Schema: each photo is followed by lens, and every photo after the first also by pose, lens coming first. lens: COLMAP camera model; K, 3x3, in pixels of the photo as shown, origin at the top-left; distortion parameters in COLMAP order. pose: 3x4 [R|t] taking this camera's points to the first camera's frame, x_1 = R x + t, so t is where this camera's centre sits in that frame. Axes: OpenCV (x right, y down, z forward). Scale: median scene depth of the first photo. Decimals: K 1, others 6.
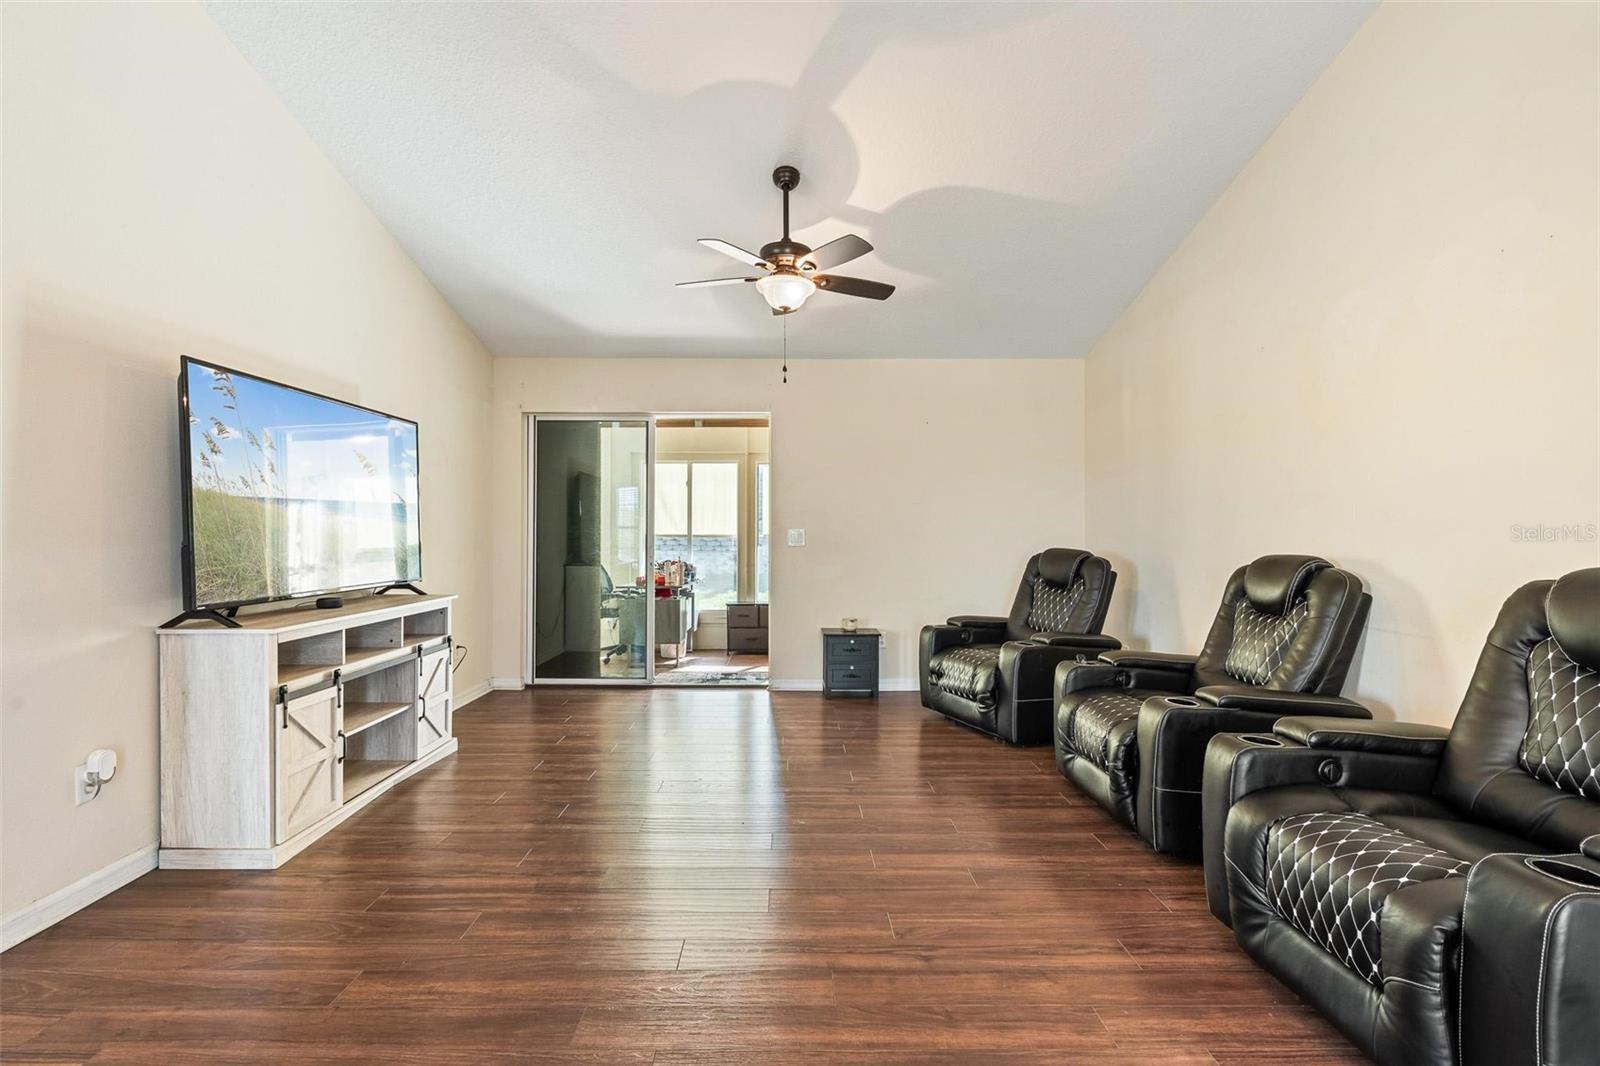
lens RADIAL K [[719.9, 0, 794.6], [0, 719.9, 527.0], [0, 0, 1]] dist [-0.000777, 0.000237]
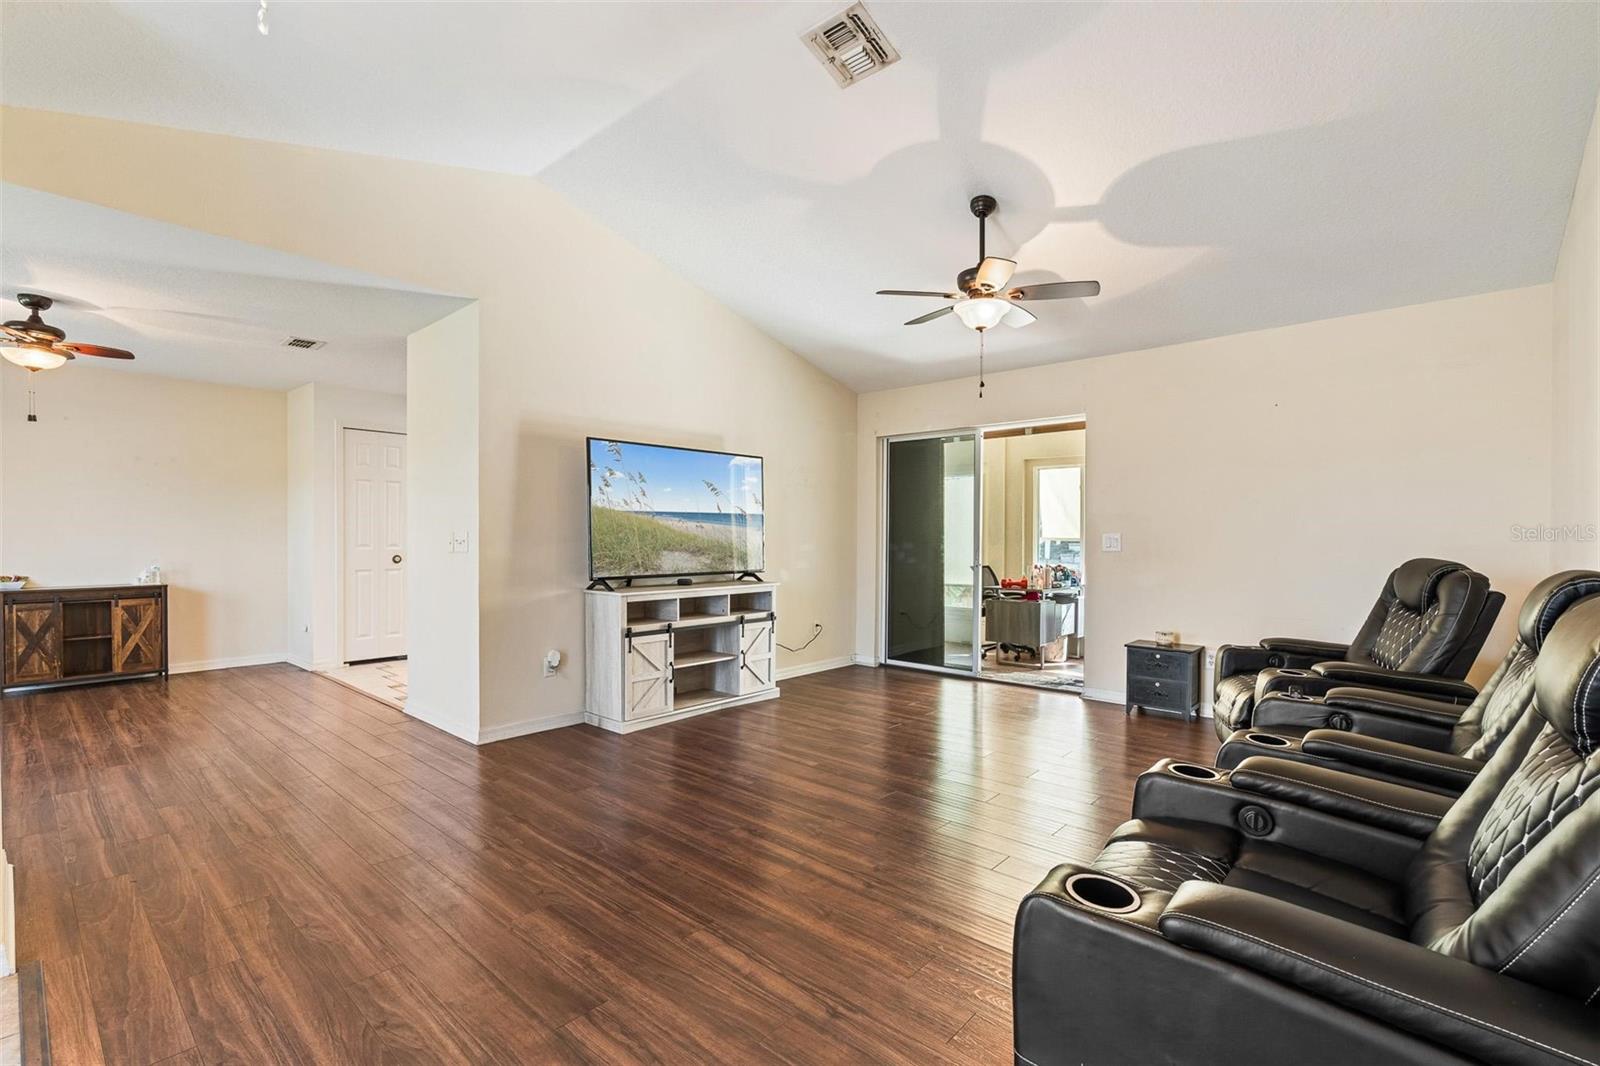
lens RADIAL K [[734.1, 0, 802.4], [0, 734.1, 543.7], [0, 0, 1]] dist [0.000920, 0.000656]
pose [[0.741303, 0.007493, -0.671128, 0.535049], [0.002741, 0.999896, 0.014192, 0.001630], [0.671165, -0.012360, 0.741205, 0.005525]]
